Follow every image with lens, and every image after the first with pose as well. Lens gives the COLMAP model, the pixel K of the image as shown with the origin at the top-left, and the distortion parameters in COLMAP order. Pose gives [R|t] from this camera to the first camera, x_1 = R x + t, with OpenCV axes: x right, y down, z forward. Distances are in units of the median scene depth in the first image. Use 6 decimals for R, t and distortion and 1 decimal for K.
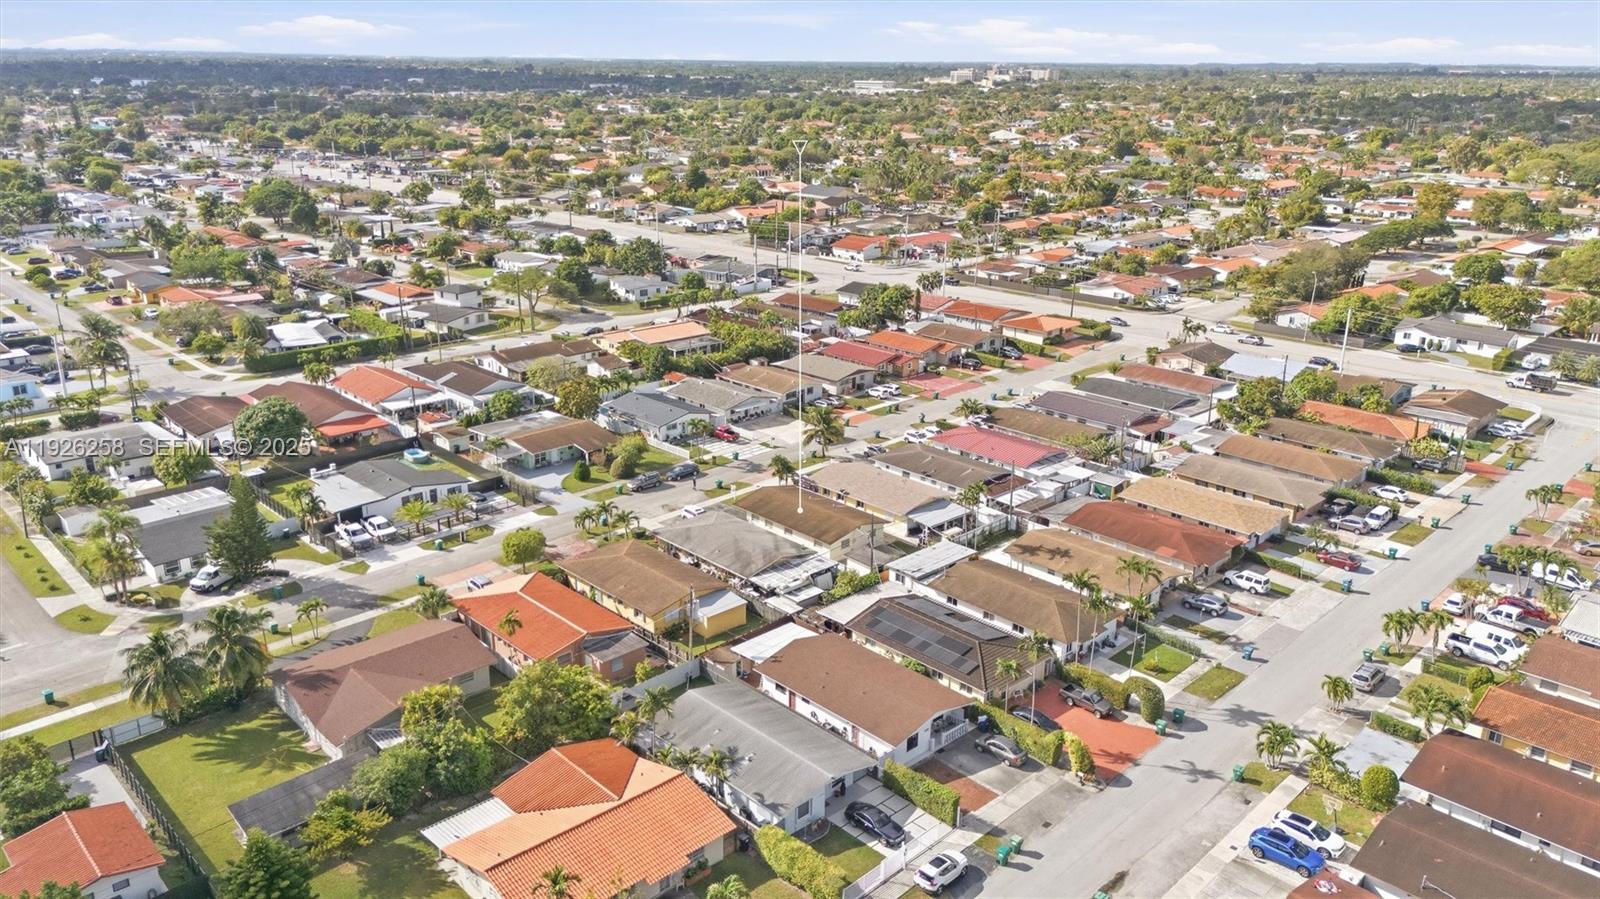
lens RADIAL K [[1186.8, 0, 800.0], [0, 1186.8, 449.5], [0, 0, 1]] dist [0.065327, -0.056864]
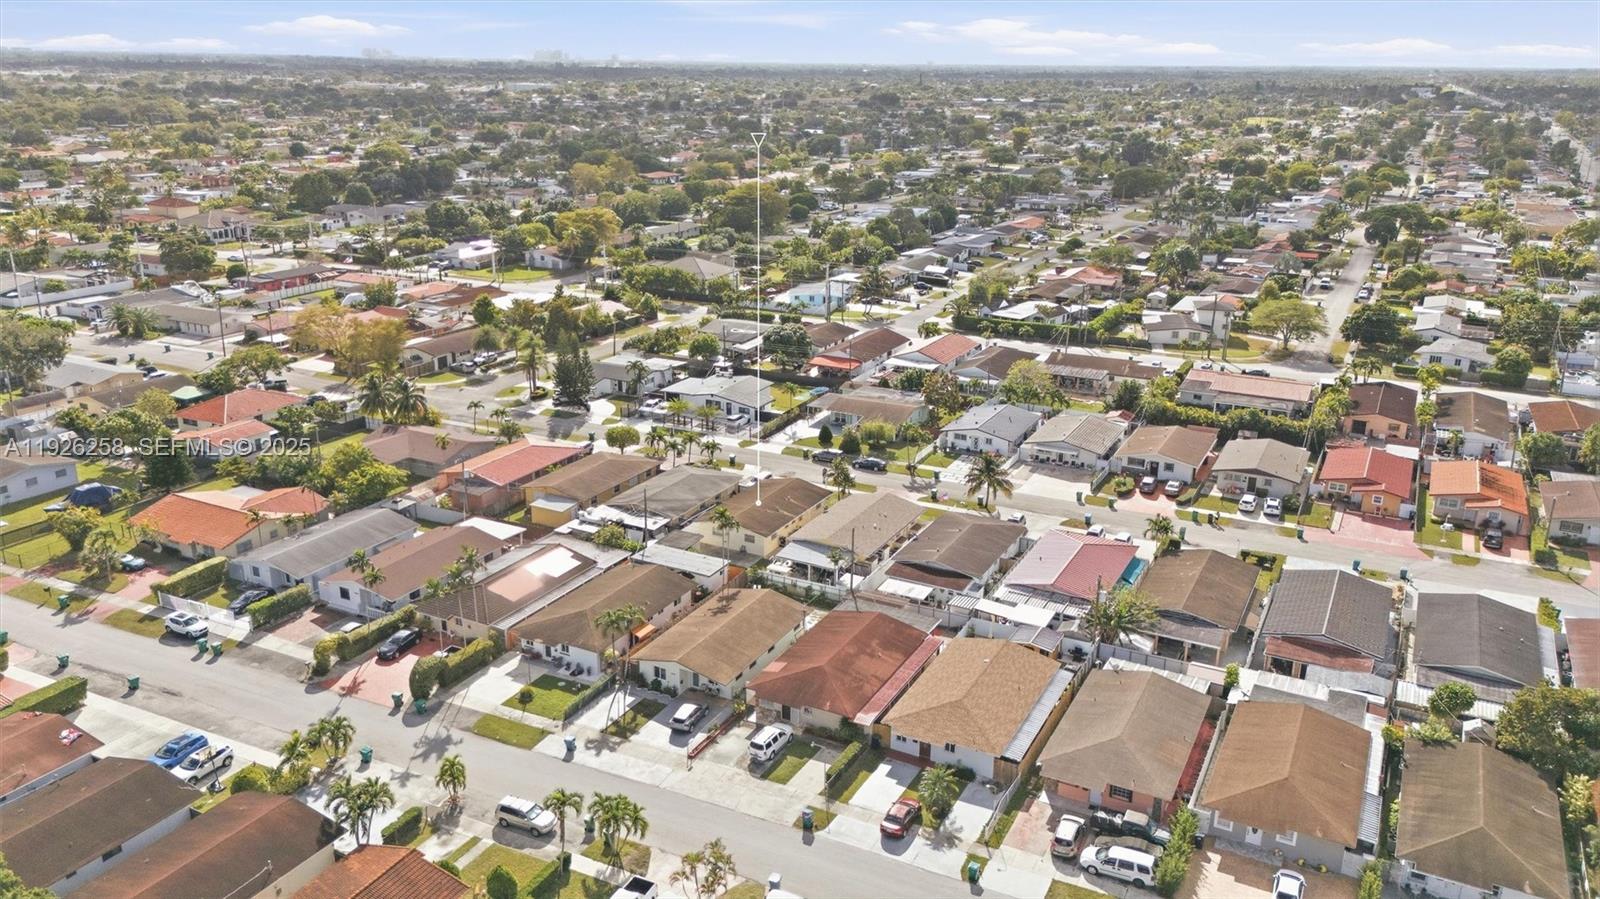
lens RADIAL K [[1160.7, 0, 820.1], [0, 1160.7, 450.0], [0, 0, 1]] dist [0.043357, -0.001436]
pose [[0.331132, 0.294762, -0.896363, 0.925546], [-0.301864, 0.933125, 0.195337, -0.206716], [0.893997, 0.205897, 0.397965, 0.629936]]
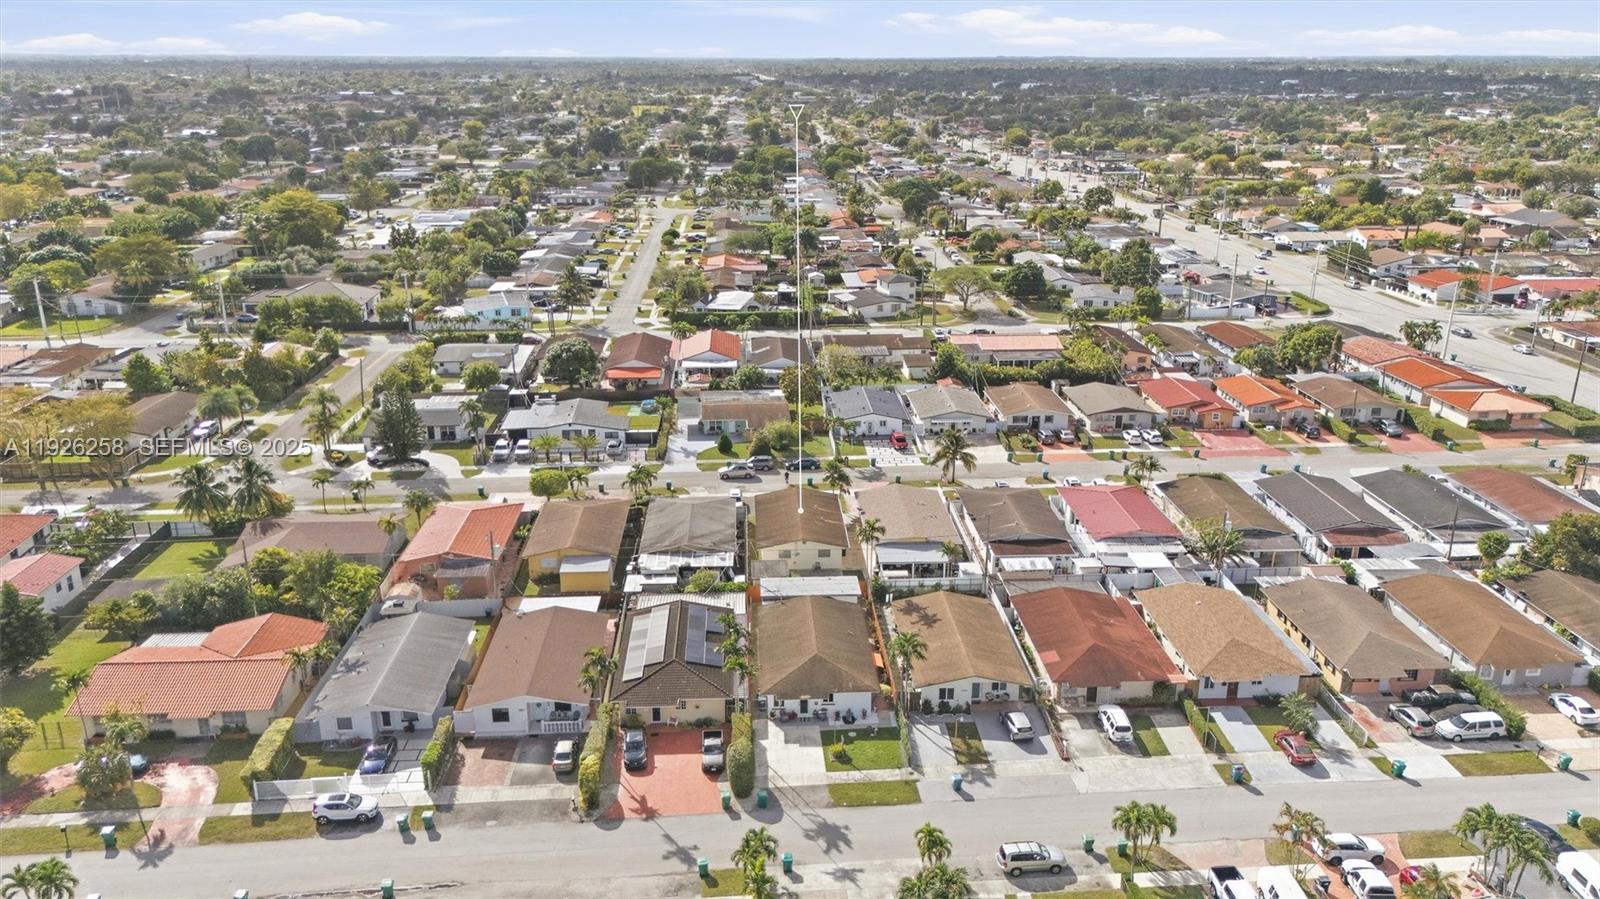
lens RADIAL K [[1186.8, 0, 800.0], [0, 1186.8, 449.5], [0, 0, 1]] dist [0.065327, -0.056864]
pose [[0.761770, 0.196883, -0.617206, 0.610739], [-0.197641, 0.977912, 0.068012, -0.071816], [0.616964, 0.070175, 0.783856, 0.220337]]
